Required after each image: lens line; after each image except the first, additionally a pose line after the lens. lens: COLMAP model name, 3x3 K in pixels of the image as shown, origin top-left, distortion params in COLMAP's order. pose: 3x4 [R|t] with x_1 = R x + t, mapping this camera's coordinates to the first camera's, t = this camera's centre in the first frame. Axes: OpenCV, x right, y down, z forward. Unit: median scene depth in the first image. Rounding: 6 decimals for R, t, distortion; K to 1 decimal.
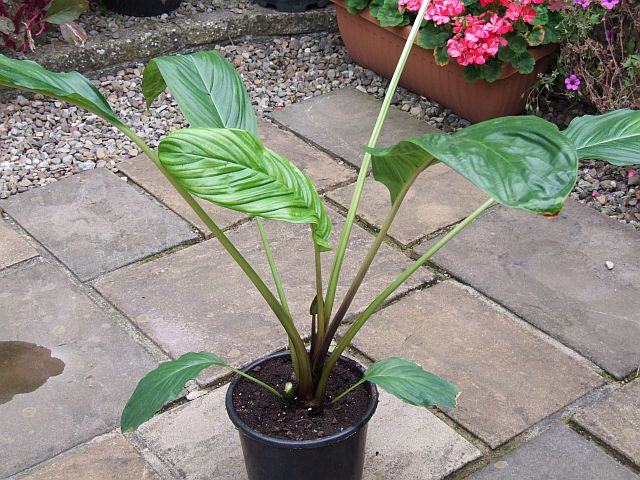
lens RADIAL K [[1133.6, 0, 318.0], [0, 1133.6, 239.4], [0, 0, 1]] dist [0.059904, 0.000000]
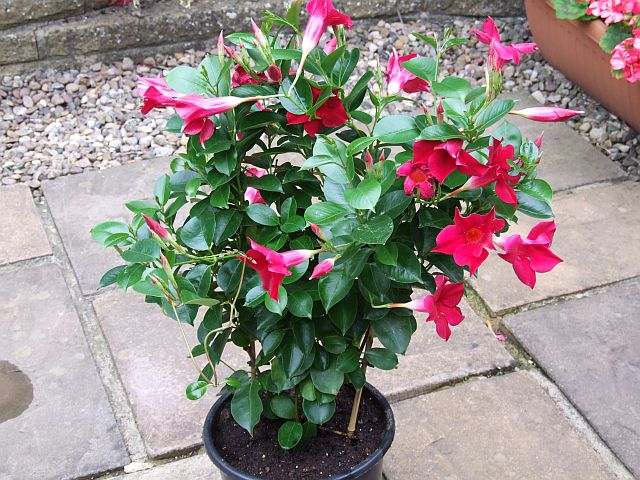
lens RADIAL K [[1300.9, 0, 321.8], [0, 1300.9, 240.5], [0, 0, 1]] dist [0.070843, 0.000000]
pose [[0.955679, 0.143140, -0.257270, 0.155322], [-0.142146, 0.989589, 0.022562, -0.038225], [0.257821, 0.015008, 0.966076, 0.119662]]
